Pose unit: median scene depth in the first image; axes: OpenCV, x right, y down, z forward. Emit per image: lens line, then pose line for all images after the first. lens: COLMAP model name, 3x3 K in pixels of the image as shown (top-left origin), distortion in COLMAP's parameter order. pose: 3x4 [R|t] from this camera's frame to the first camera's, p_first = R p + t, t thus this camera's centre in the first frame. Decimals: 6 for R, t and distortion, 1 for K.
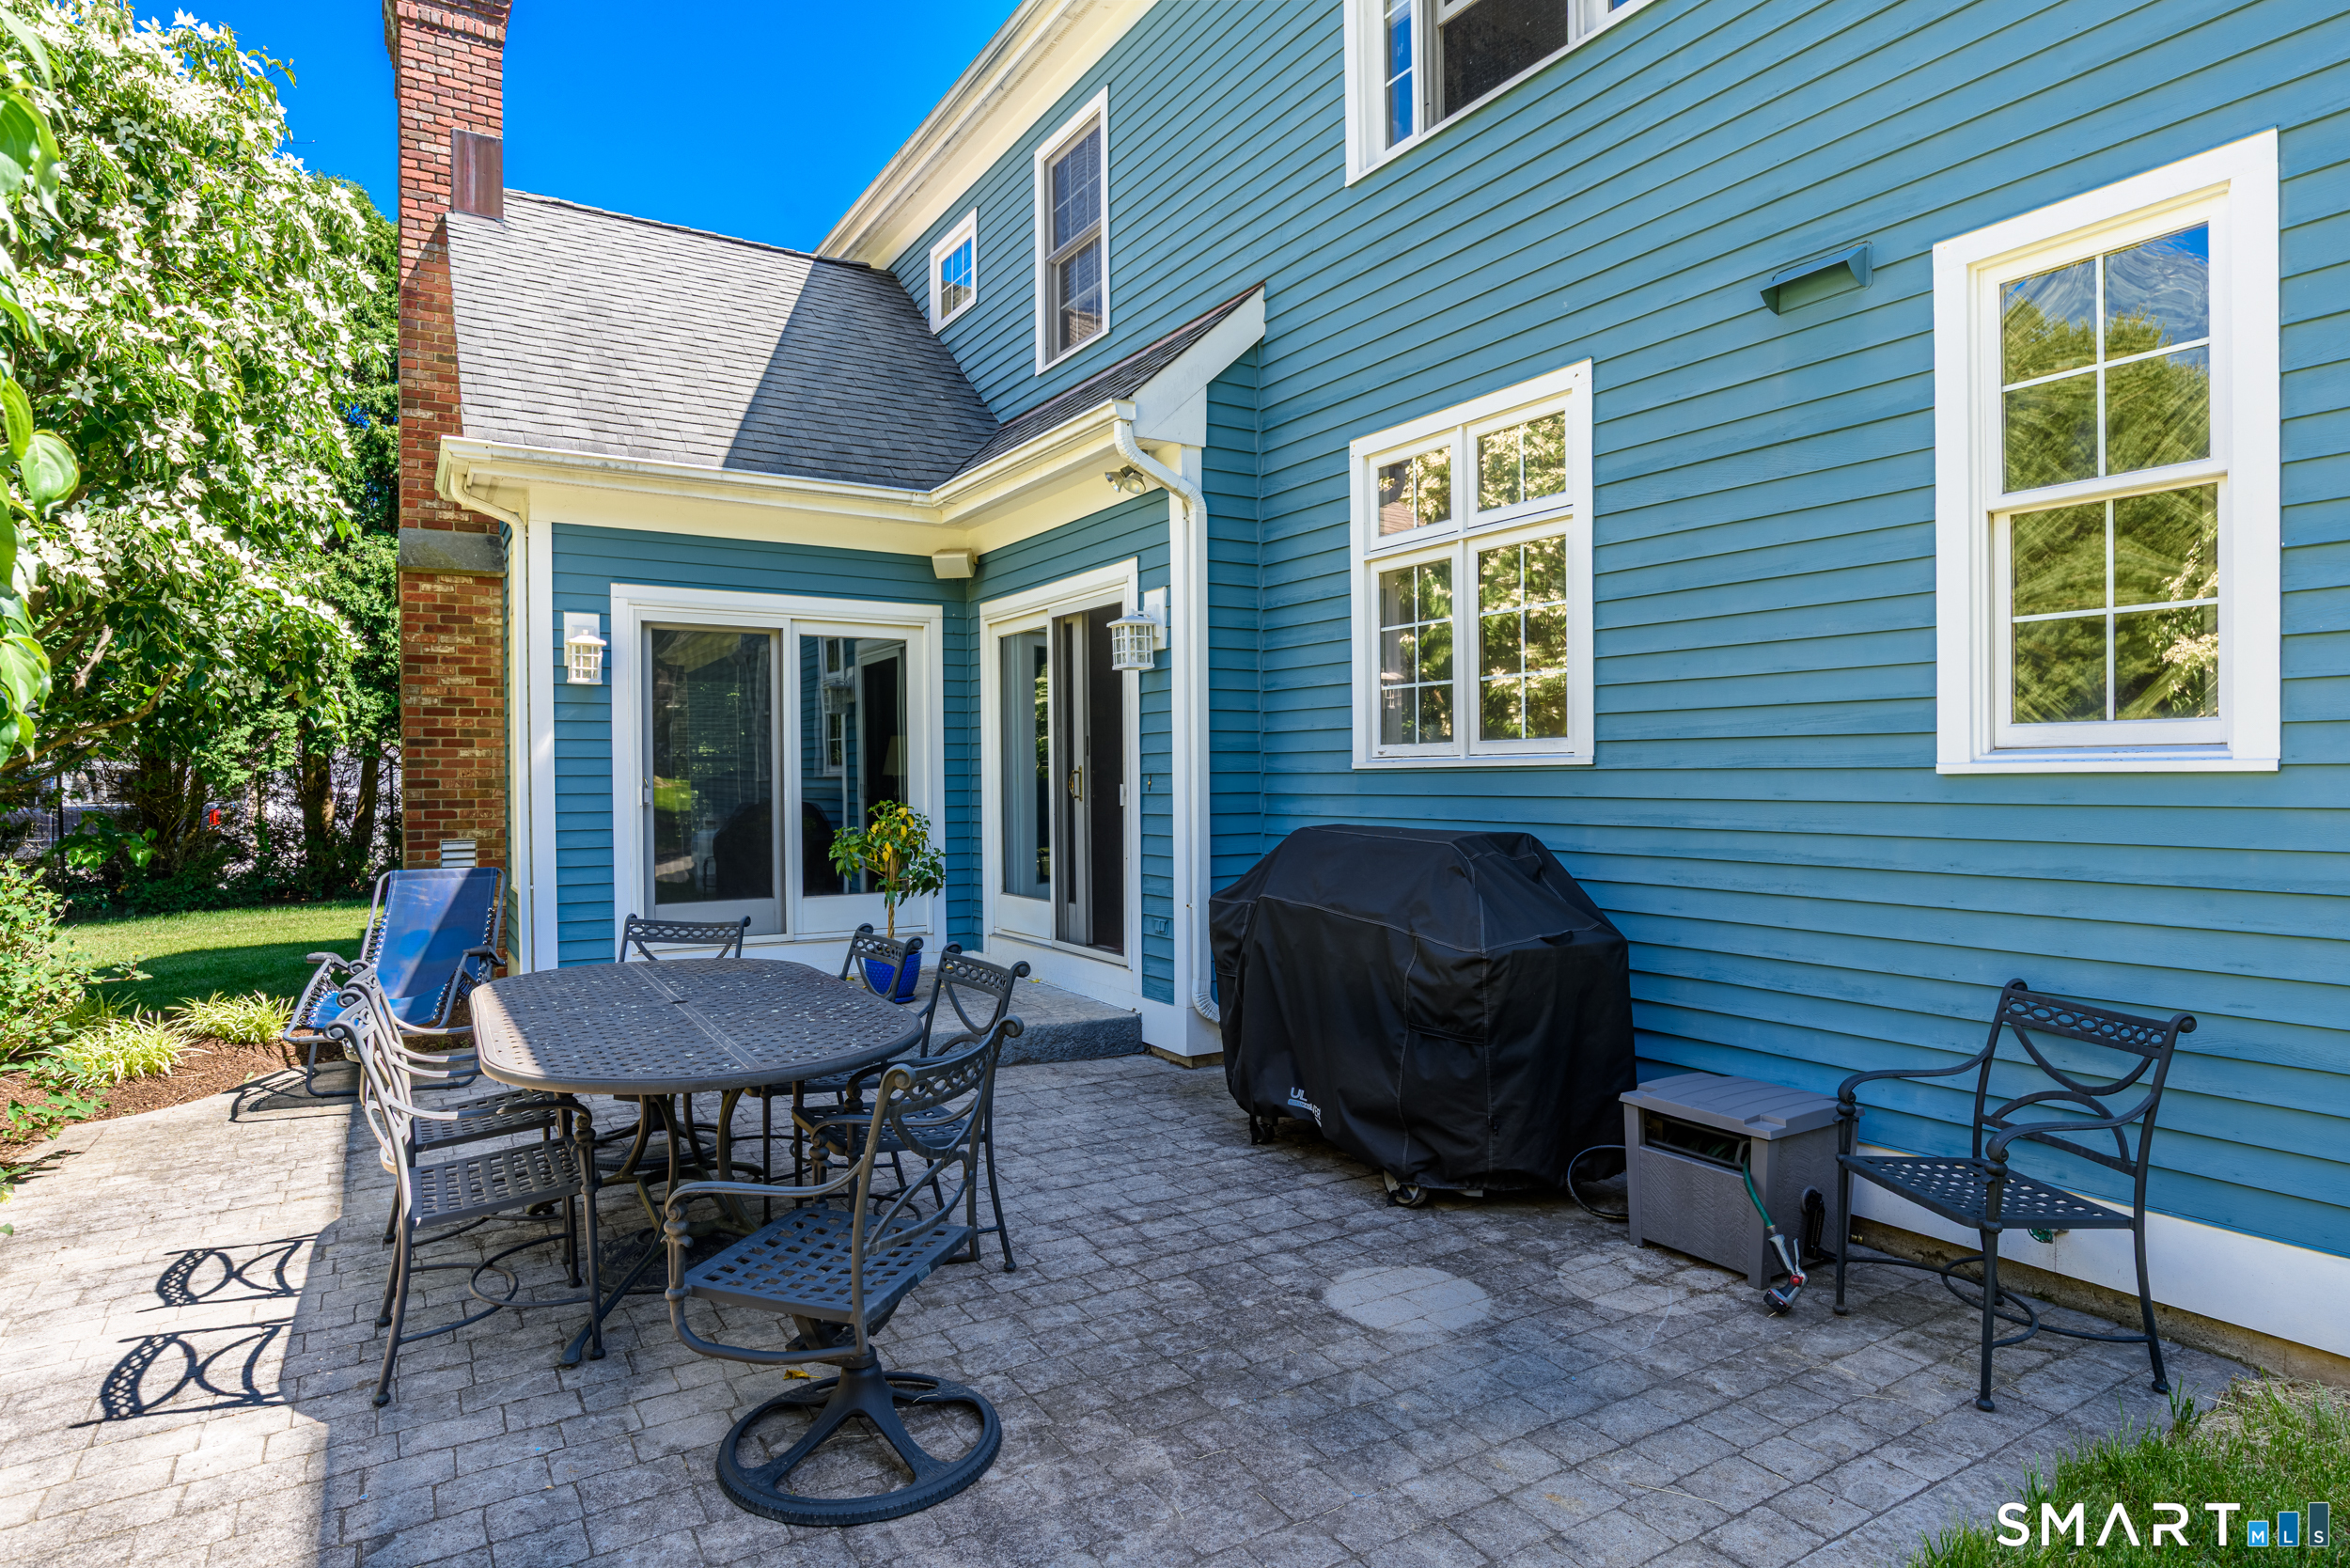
lens RADIAL K [[1329.8, 0, 1212.9], [0, 1329.8, 782.3], [0, 0, 1]] dist [-0.044747, -0.000296]
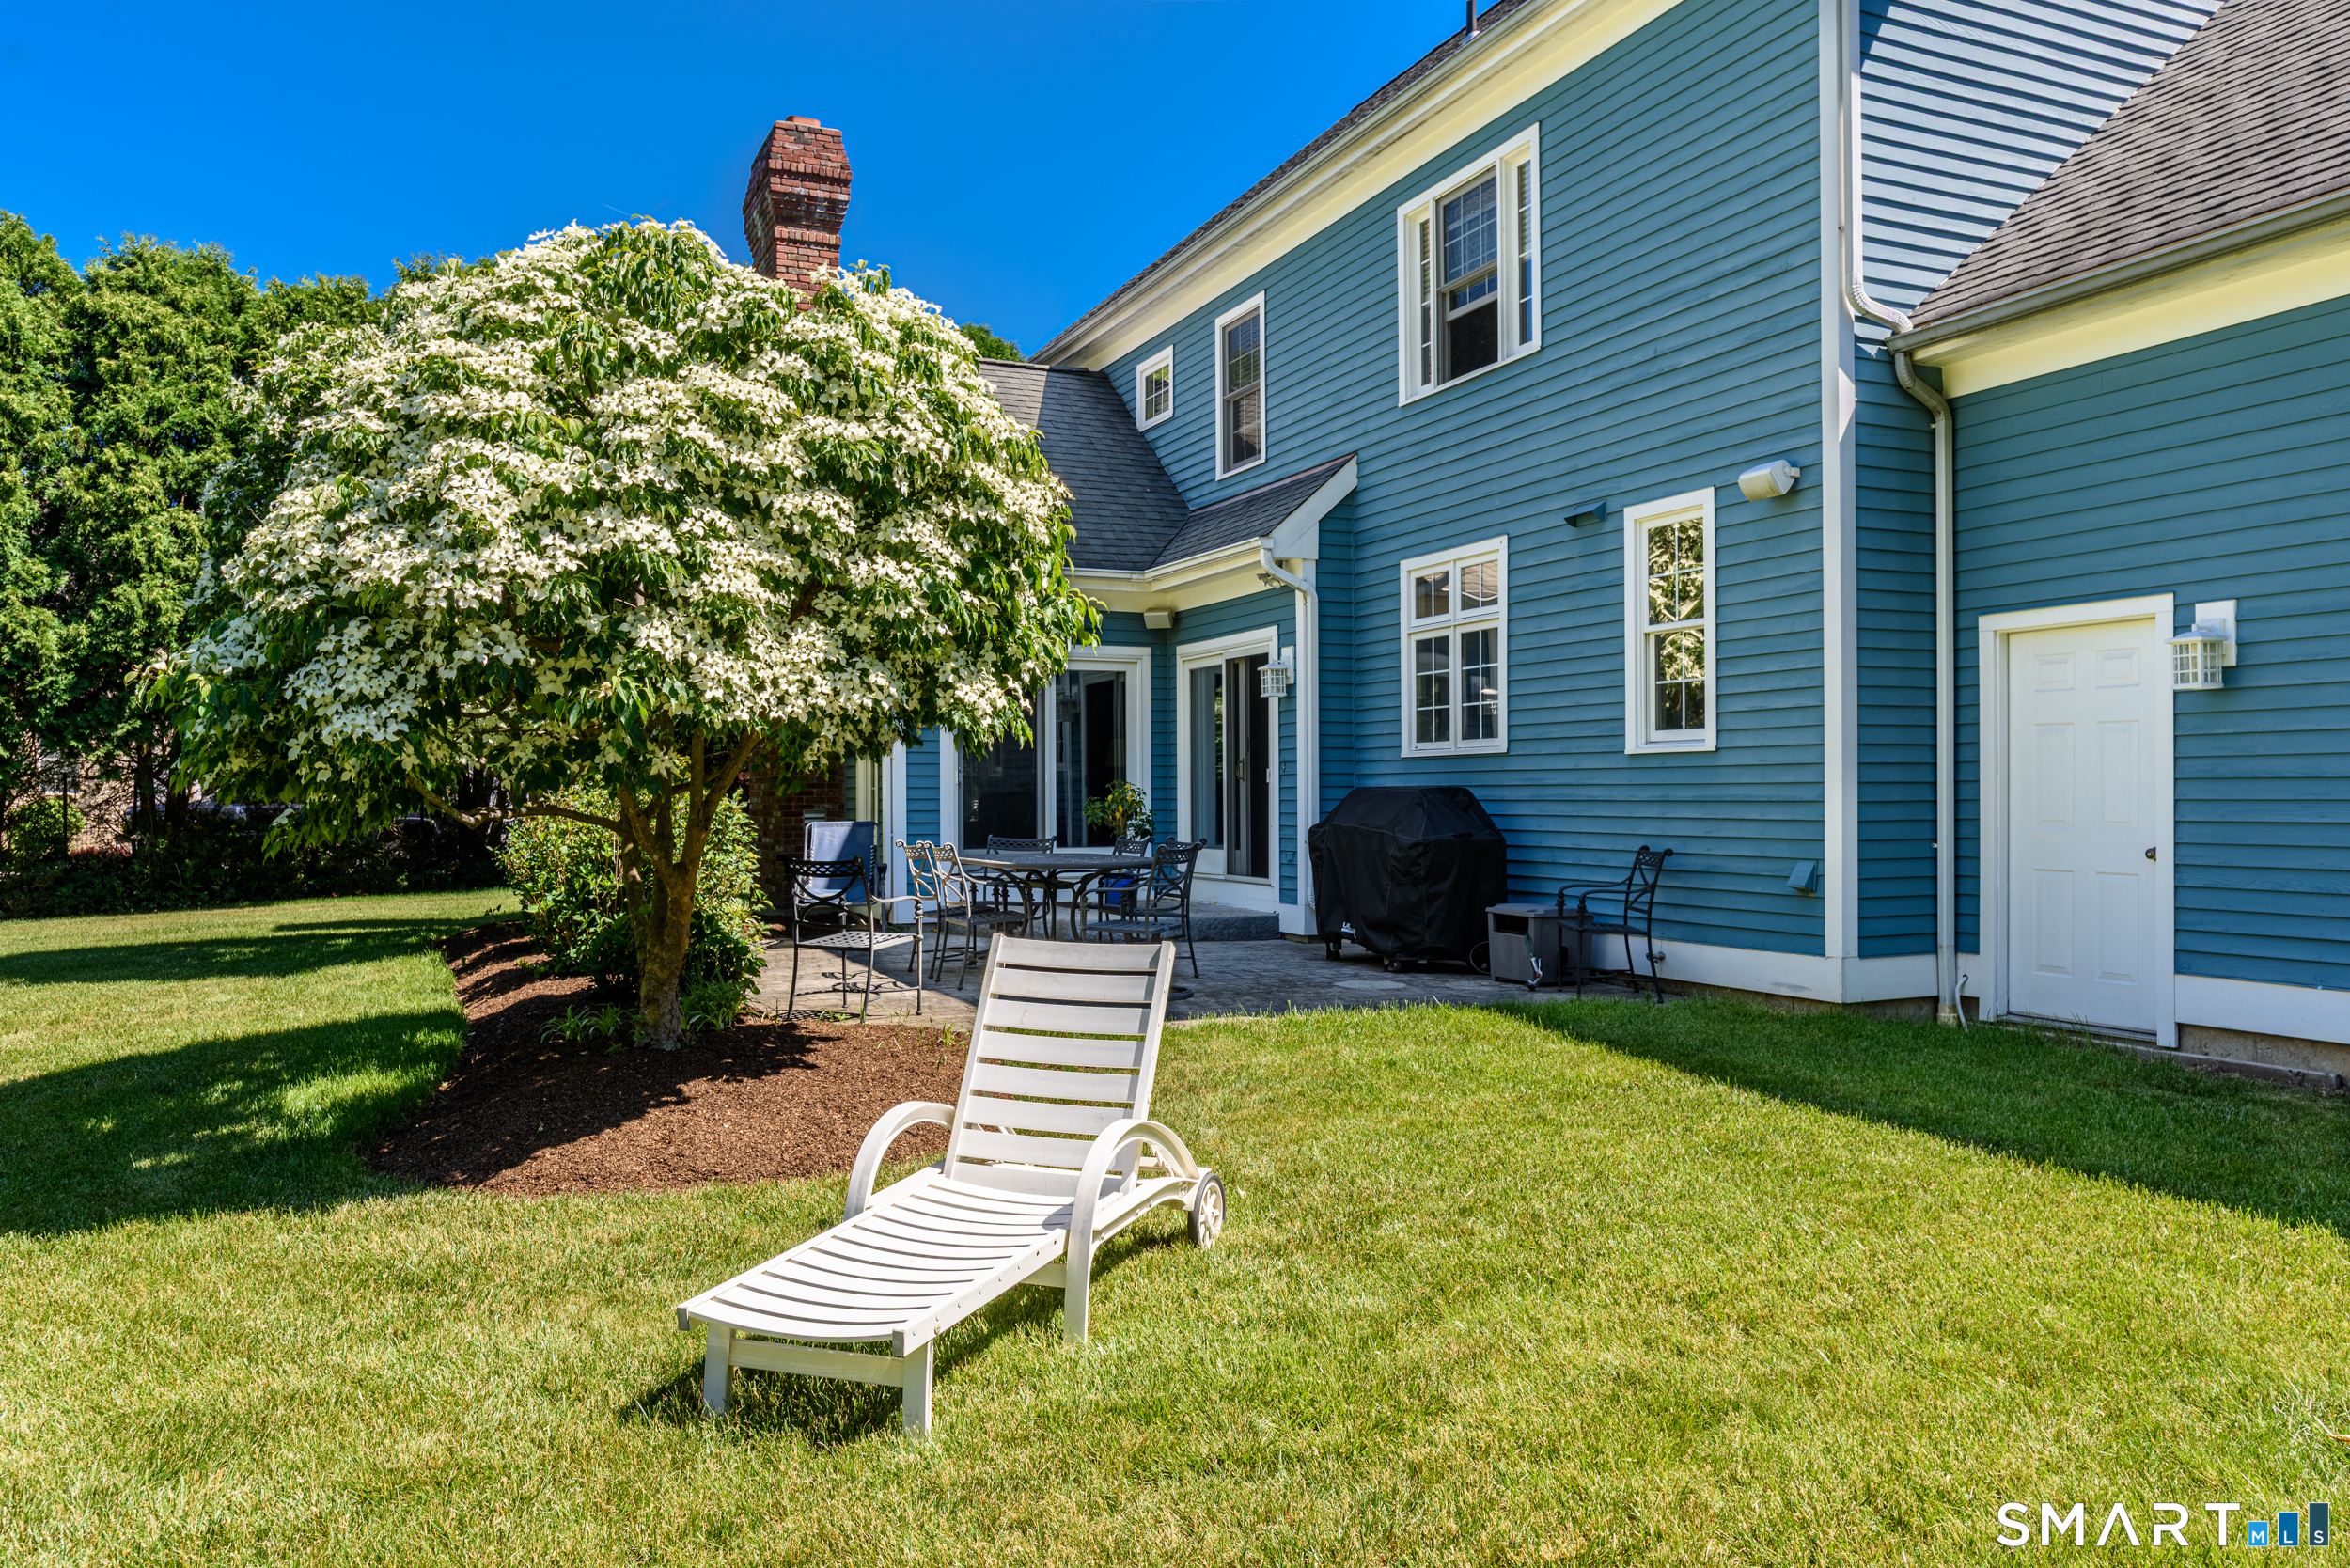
lens RADIAL K [[1707.3, 0, 1175.0], [0, 1707.3, 784.0], [0, 0, 1]] dist [-0.009073, 0.007674]
pose [[0.987087, 0.004257, -0.160130, 0.156352], [-0.005725, 0.999946, -0.008709, 0.040475], [0.160084, 0.009513, 0.987058, -1.079260]]
